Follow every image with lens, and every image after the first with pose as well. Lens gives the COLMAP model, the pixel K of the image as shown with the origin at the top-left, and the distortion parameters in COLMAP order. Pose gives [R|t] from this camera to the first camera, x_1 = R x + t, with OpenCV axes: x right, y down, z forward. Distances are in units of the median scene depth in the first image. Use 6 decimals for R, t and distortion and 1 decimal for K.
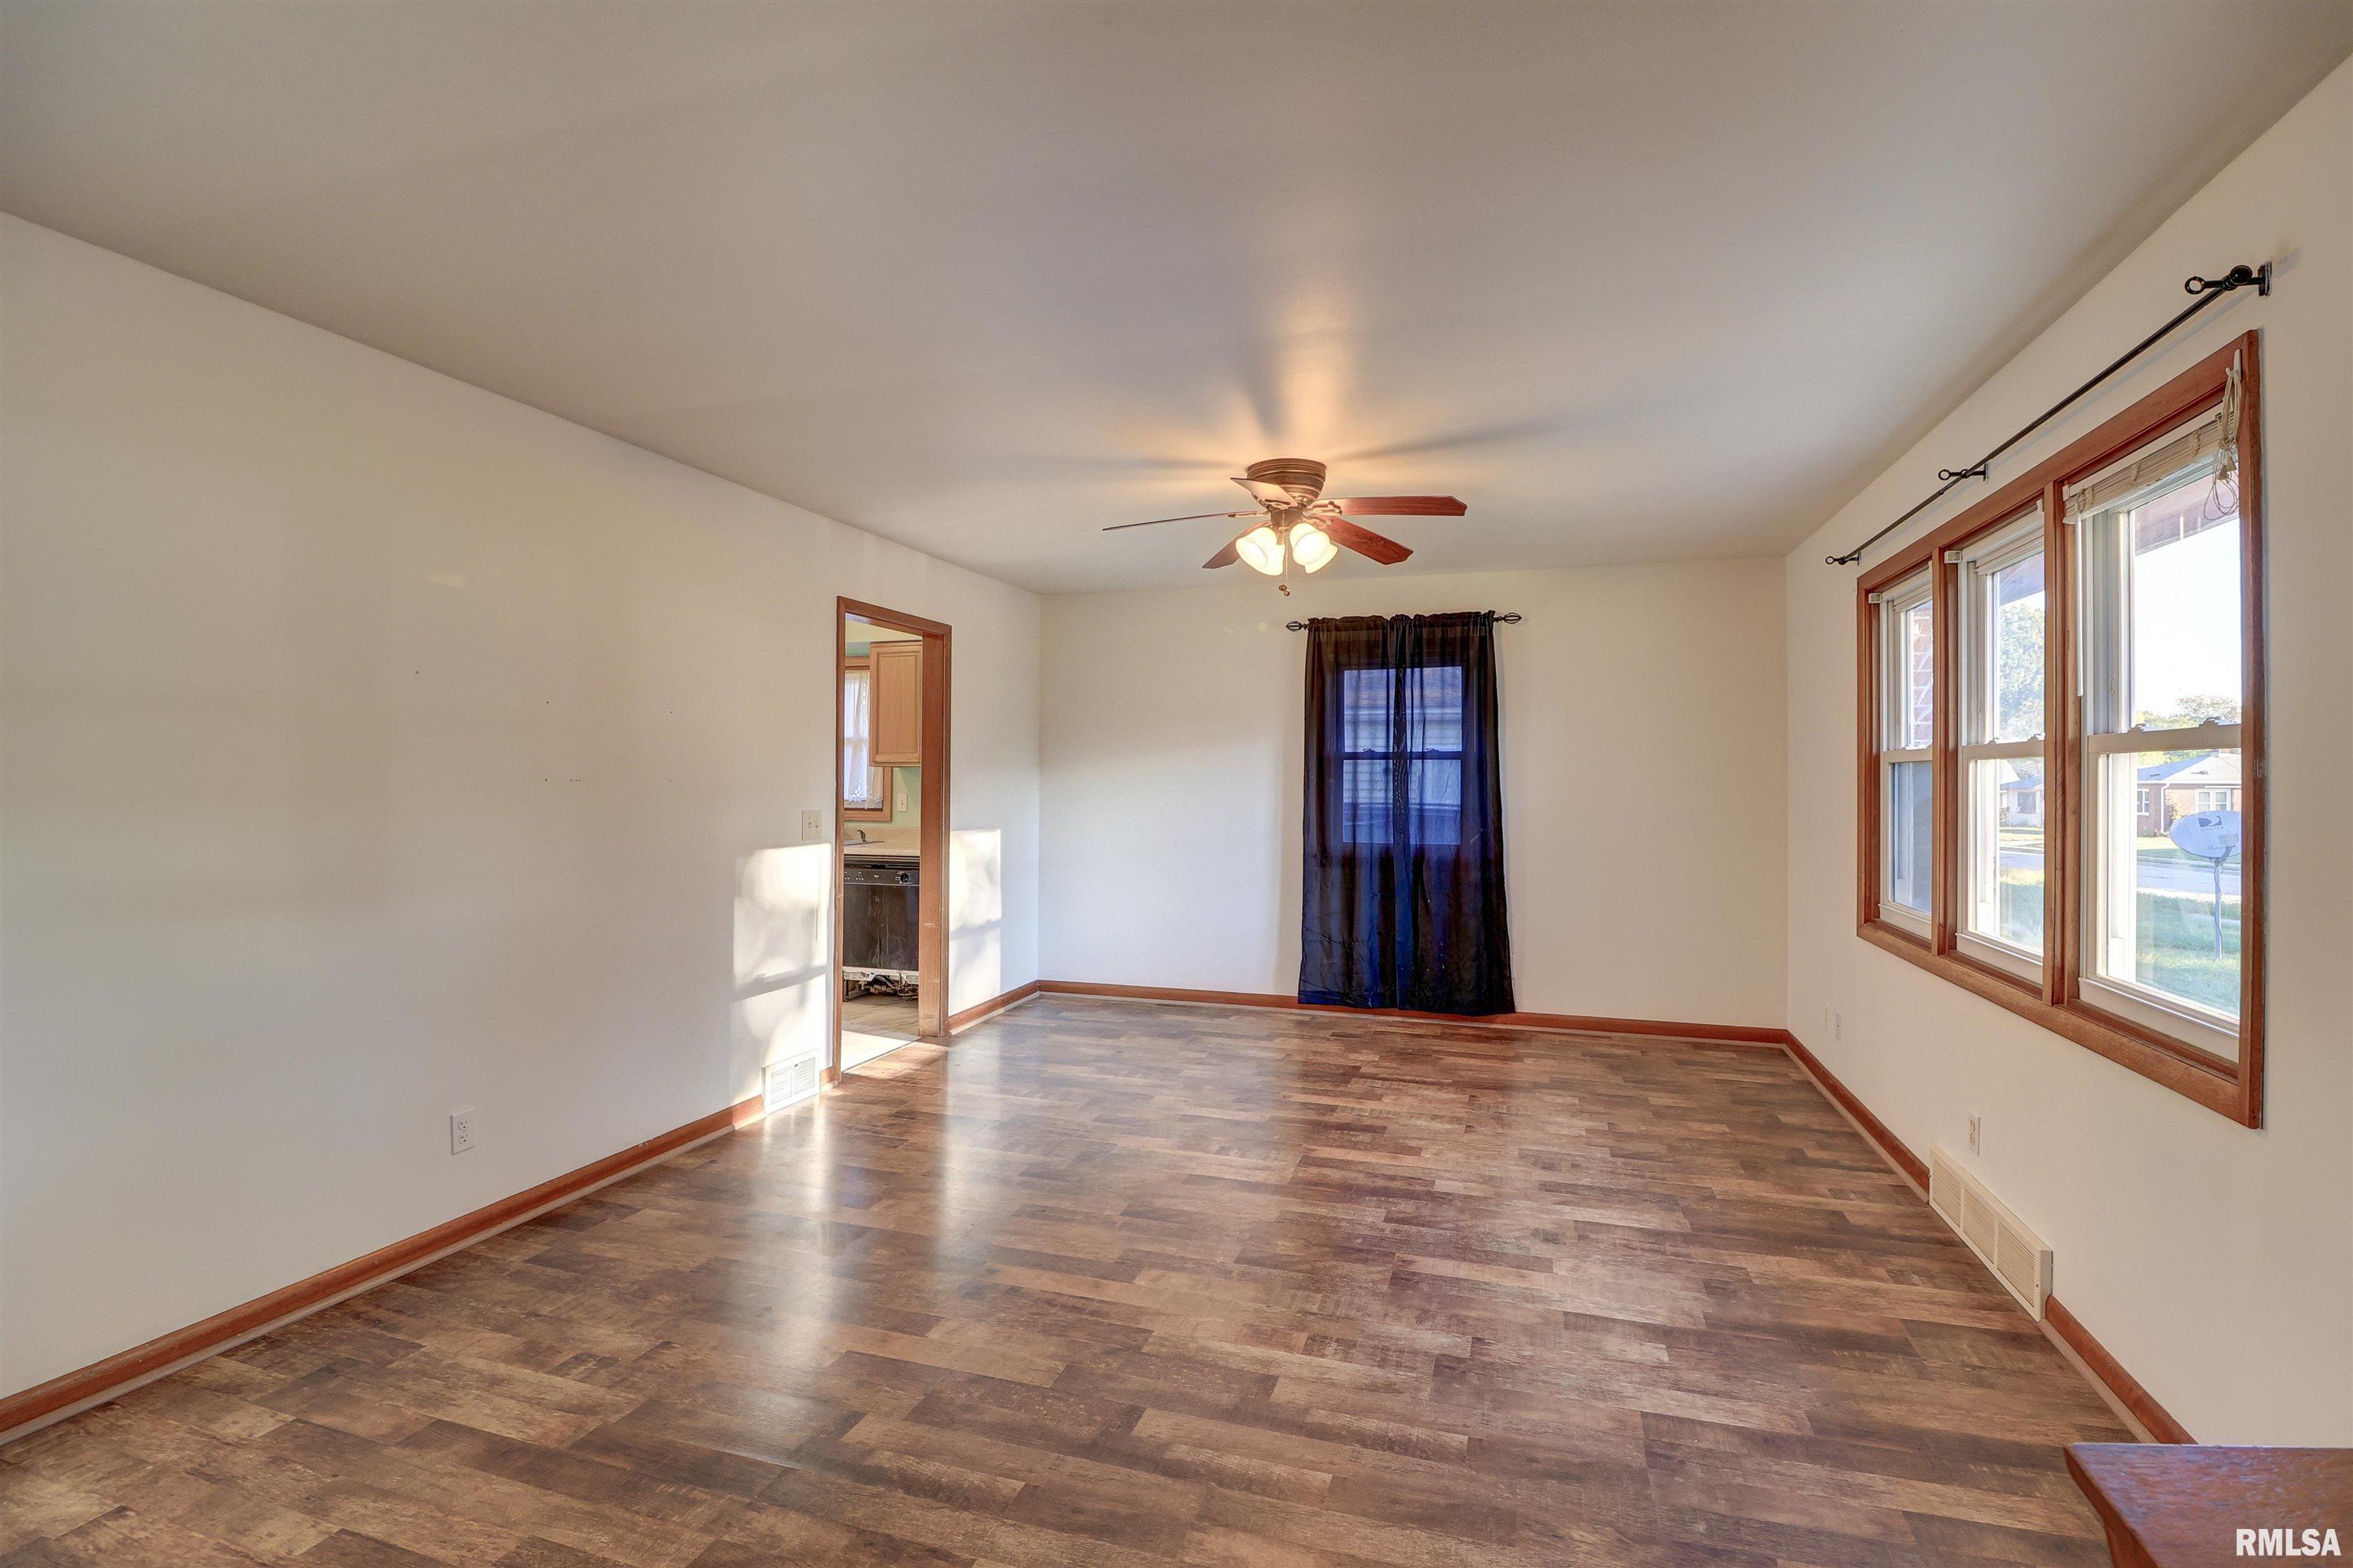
lens RADIAL K [[1096.0, 0, 1181.5], [0, 1096.0, 776.8], [0, 0, 1]] dist [-0.001193, -0.000474]
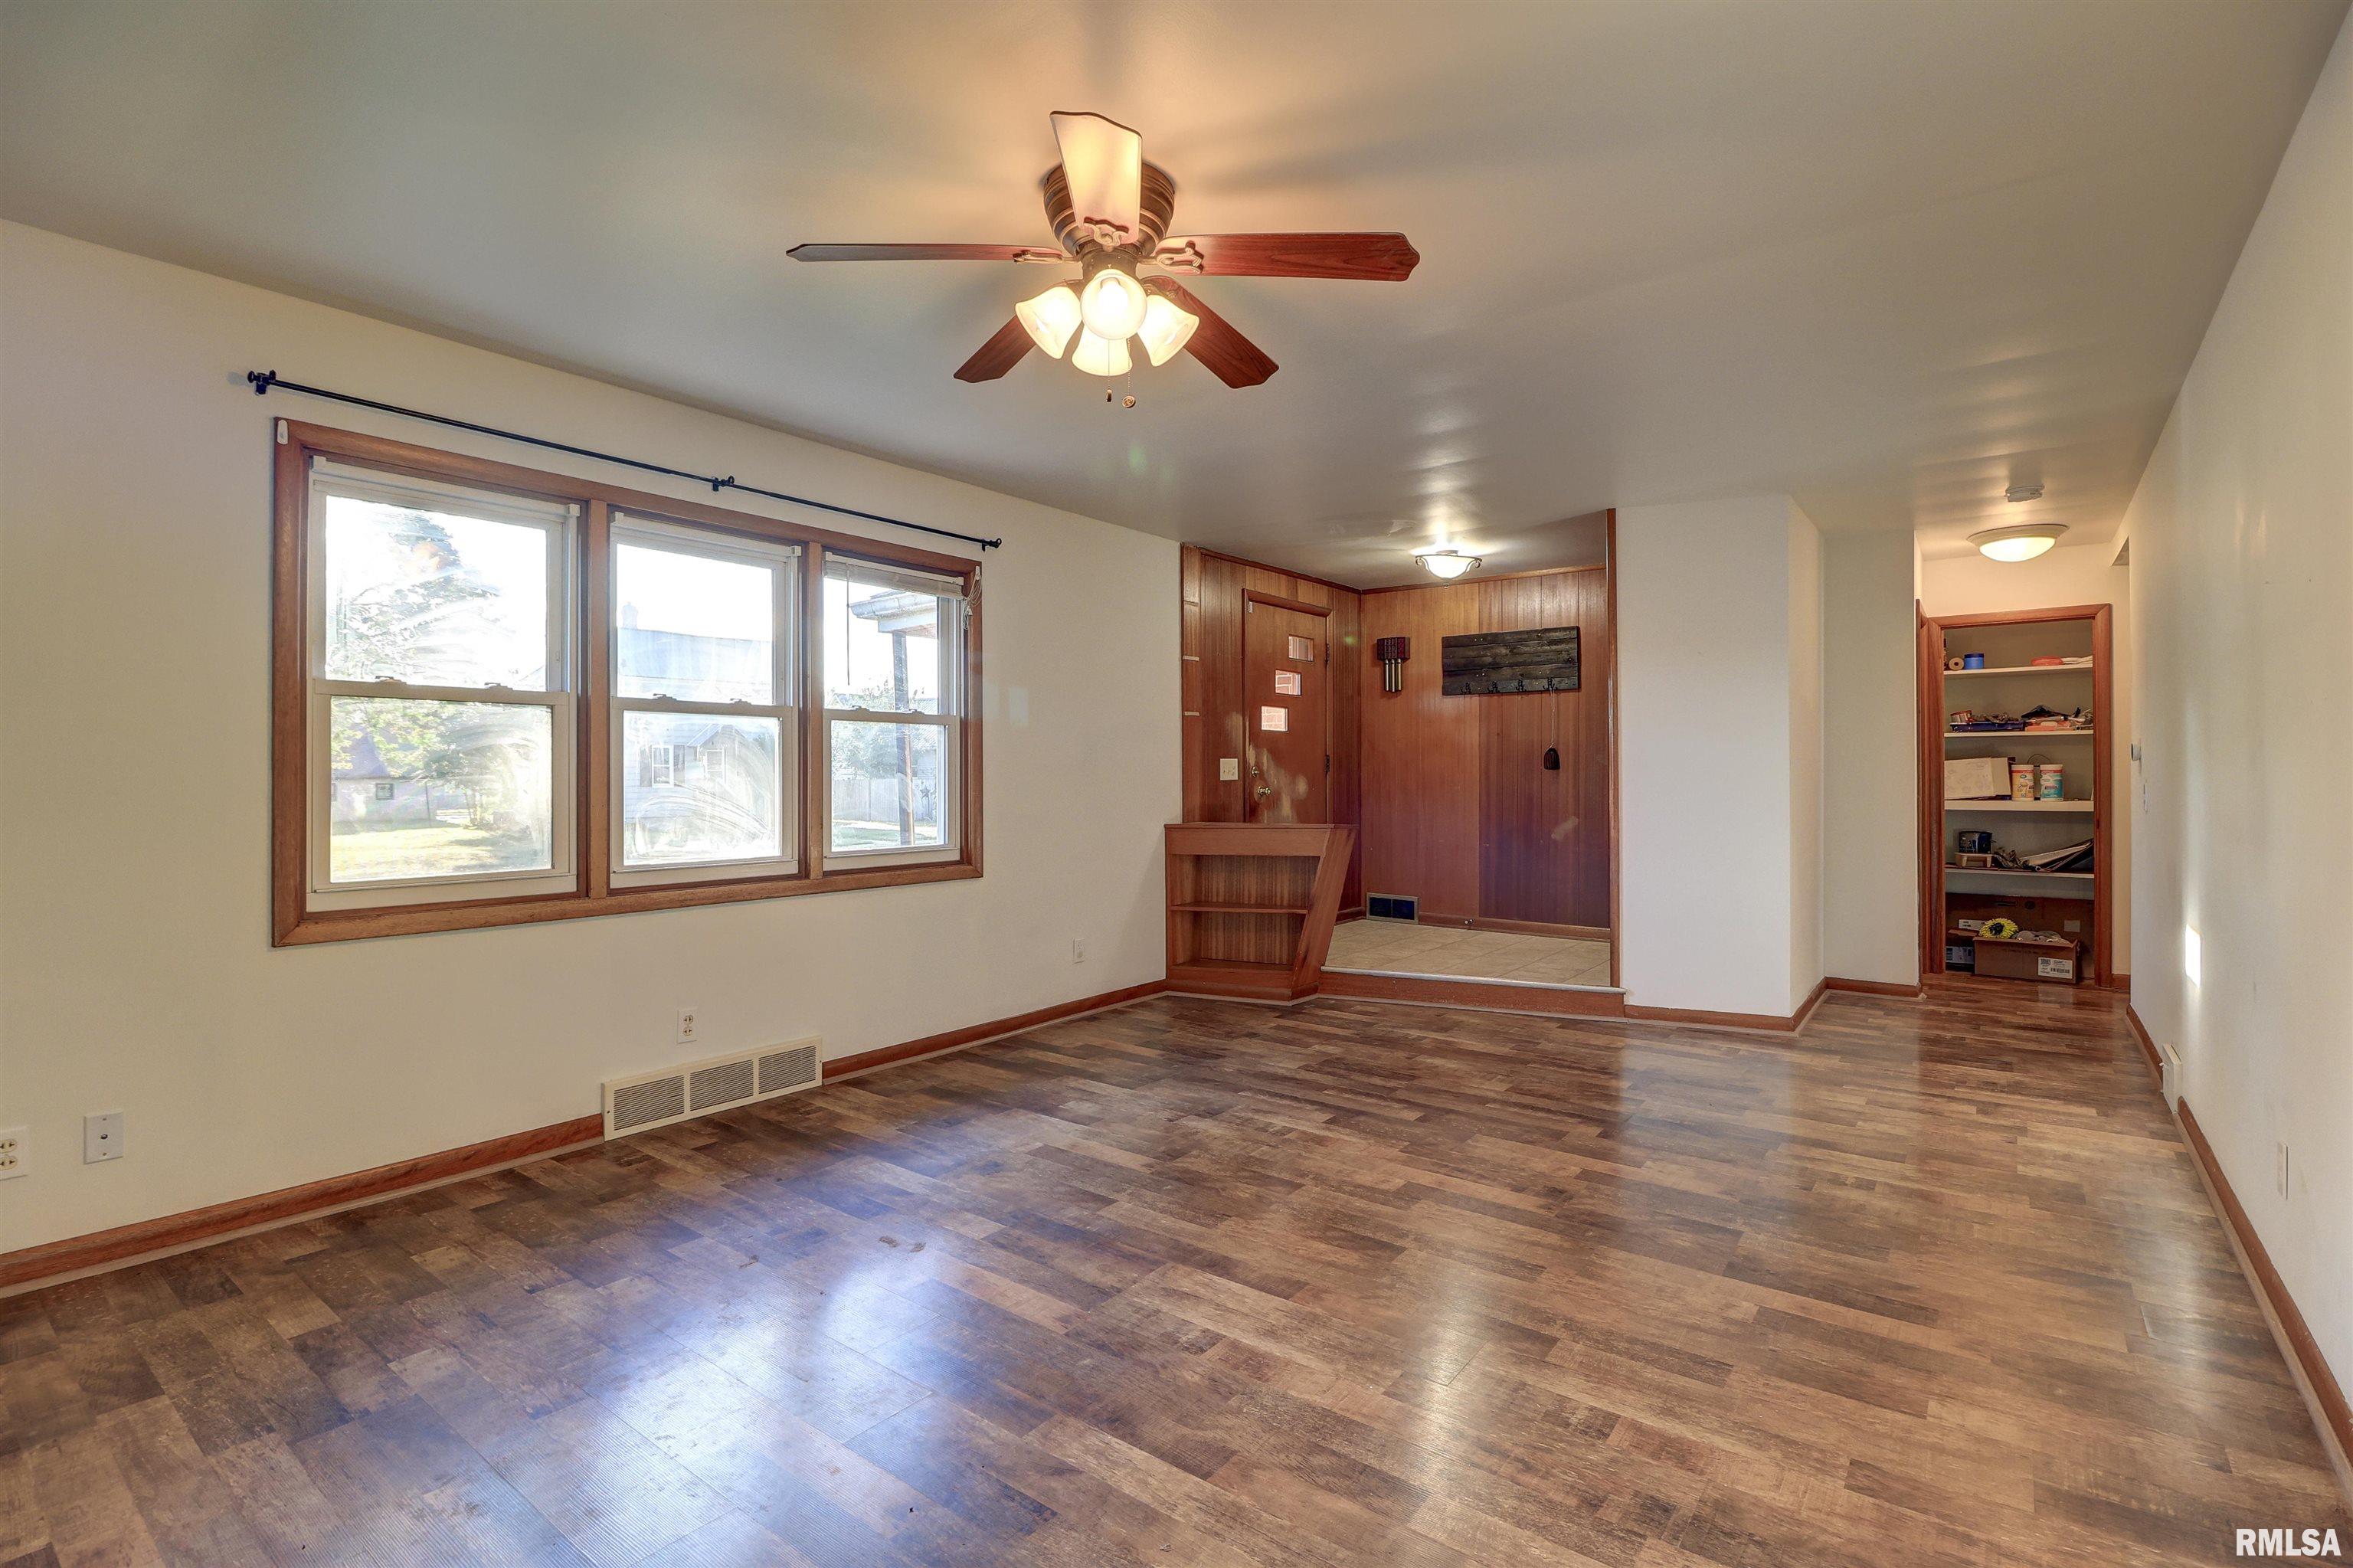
lens RADIAL K [[1096.0, 0, 1181.5], [0, 1096.0, 776.8], [0, 0, 1]] dist [-0.001193, -0.000474]
pose [[-0.944896, -0.002256, 0.327363, -0.185639], [-0.002967, 0.999994, -0.001671, 0.057581], [-0.327358, -0.002551, -0.944897, 2.070170]]
